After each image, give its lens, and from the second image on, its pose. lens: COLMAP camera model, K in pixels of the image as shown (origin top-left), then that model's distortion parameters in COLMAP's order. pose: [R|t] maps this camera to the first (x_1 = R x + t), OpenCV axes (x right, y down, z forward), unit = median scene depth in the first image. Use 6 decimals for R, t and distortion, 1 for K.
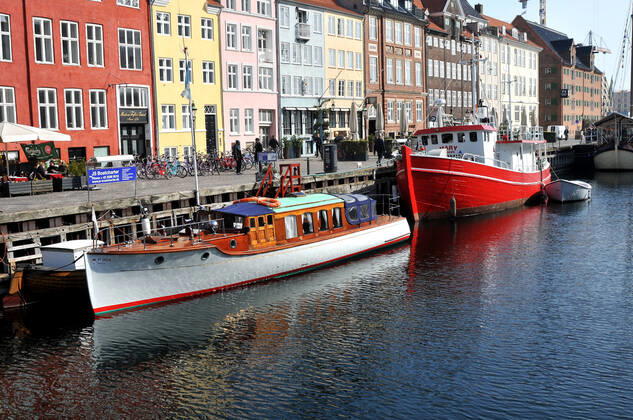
lens RADIAL K [[768.9, 0, 314.1], [0, 768.9, 220.3], [0, 0, 1]] dist [-0.106898, 0.055038]
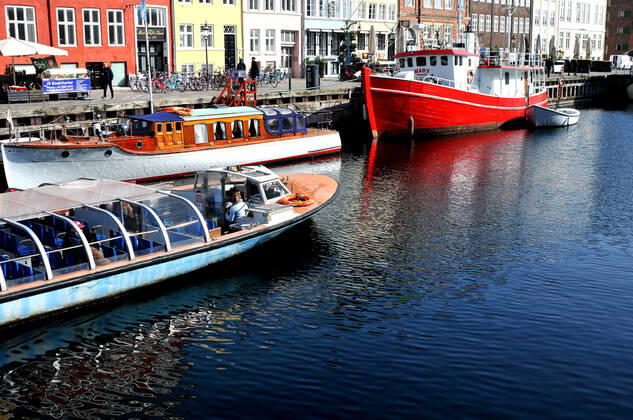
lens RADIAL K [[768.9, 0, 314.1], [0, 768.9, 220.3], [0, 0, 1]] dist [-0.106898, 0.055038]
pose [[0.990207, 0.051846, -0.129625, 0.140615], [-0.038734, 0.994060, 0.101707, 0.007110], [0.134129, -0.095690, 0.986333, -0.061174]]
